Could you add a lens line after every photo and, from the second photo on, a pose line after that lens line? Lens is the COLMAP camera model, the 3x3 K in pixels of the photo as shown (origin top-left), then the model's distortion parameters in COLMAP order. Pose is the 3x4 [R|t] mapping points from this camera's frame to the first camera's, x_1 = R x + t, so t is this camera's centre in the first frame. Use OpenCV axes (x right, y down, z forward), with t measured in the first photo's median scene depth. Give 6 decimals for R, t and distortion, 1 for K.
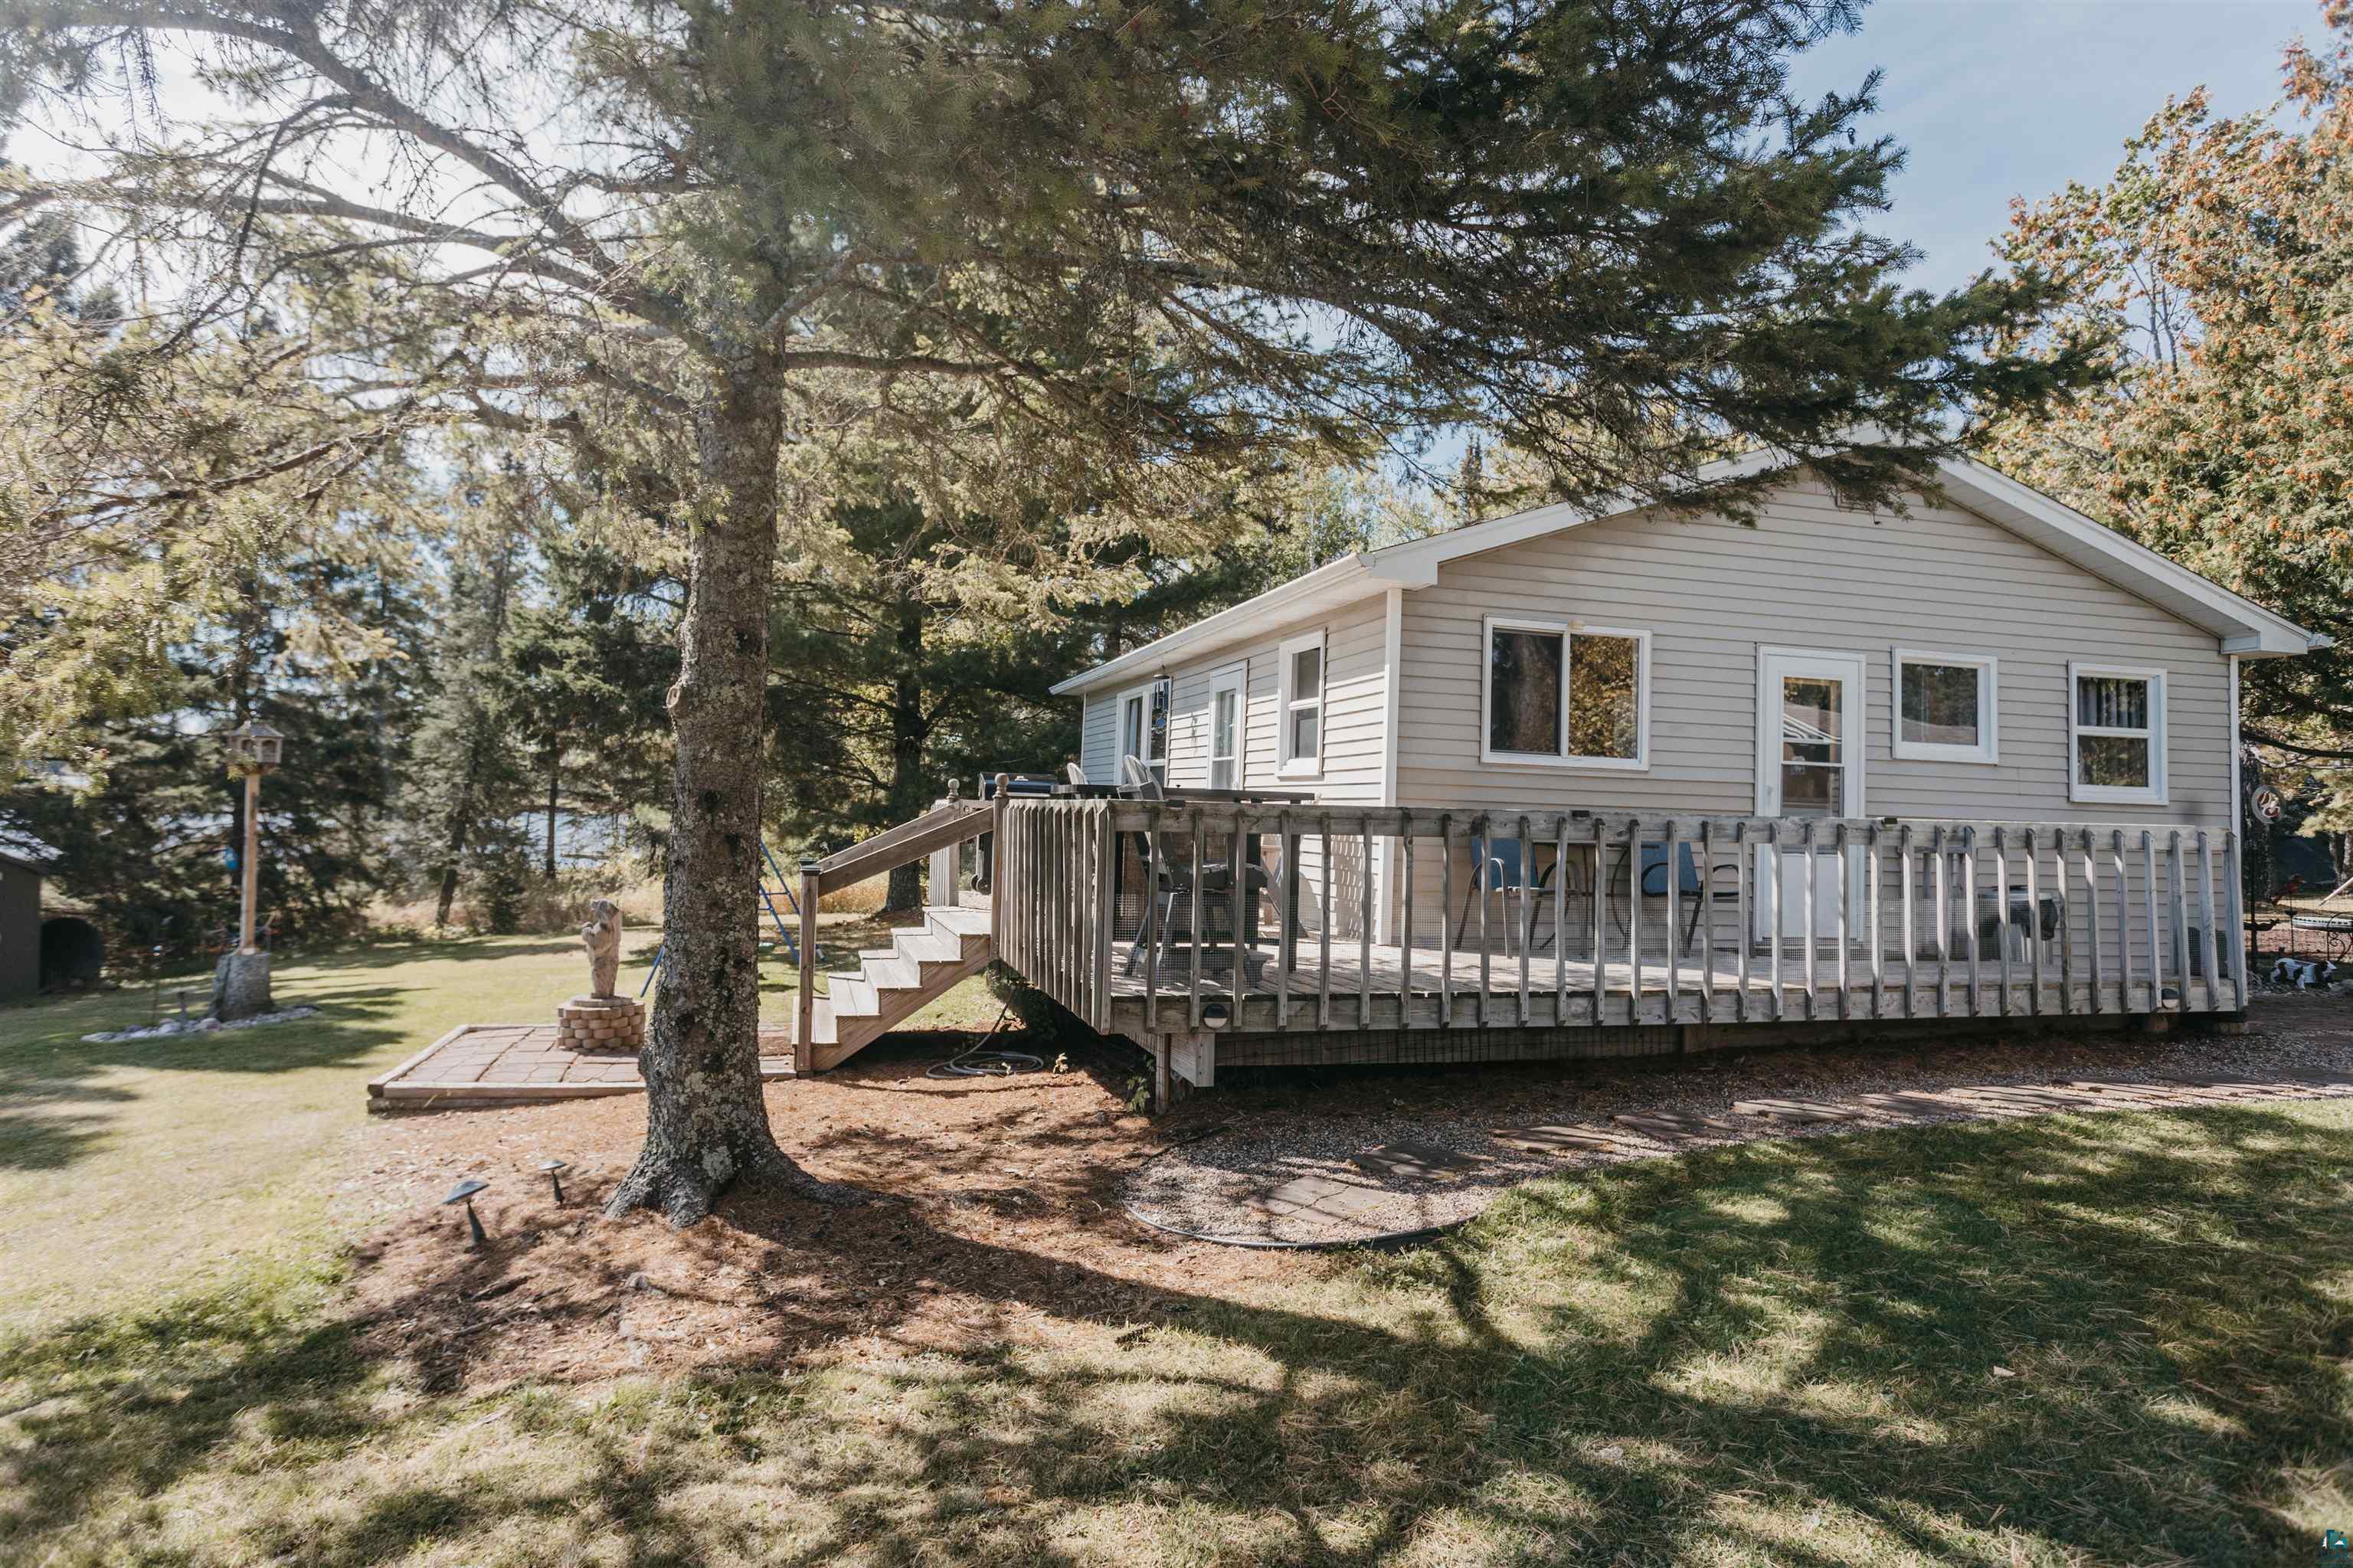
lens RADIAL K [[1350.4, 0, 1174.7], [0, 1350.4, 736.7], [0, 0, 1]] dist [-0.046023, 0.044502]
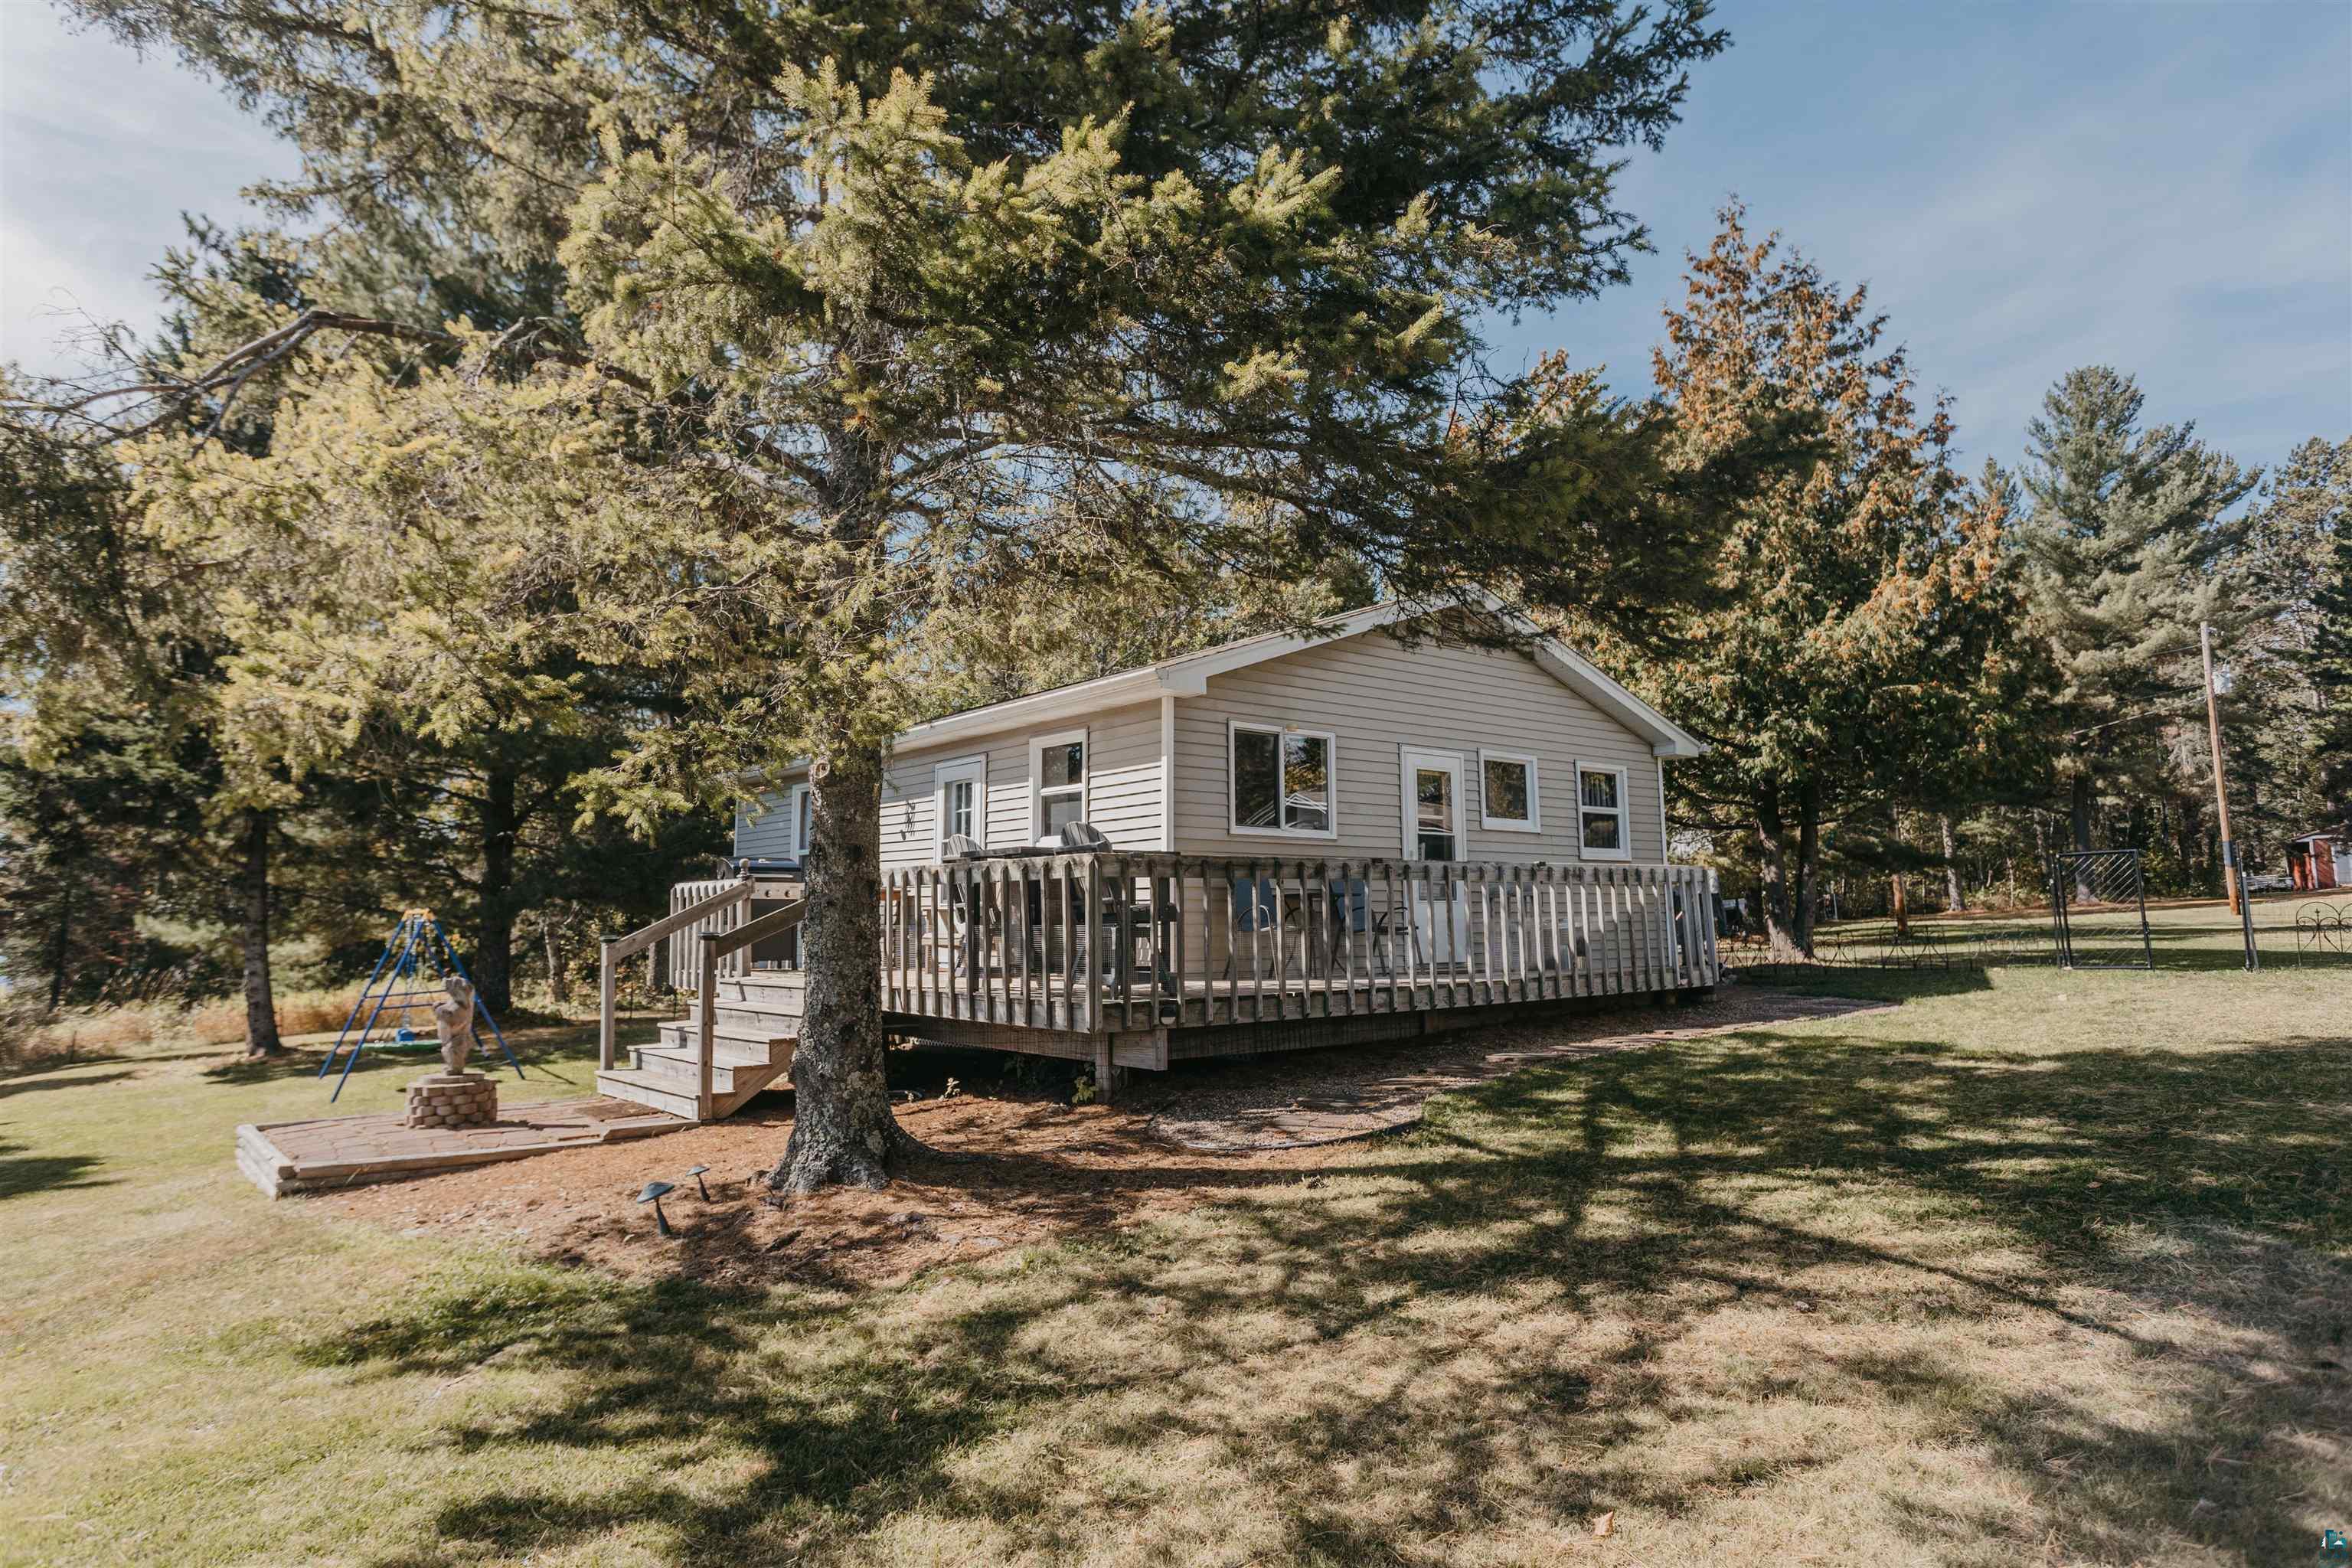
lens RADIAL K [[1349.7, 0, 1174.2], [0, 1349.7, 736.7], [0, 0, 1]] dist [-0.046023, 0.044502]
pose [[0.918402, 0.016729, 0.395294, -0.303597], [0.013274, 0.997241, -0.073042, 0.018404], [-0.395425, 0.072329, 0.915646, -0.146647]]
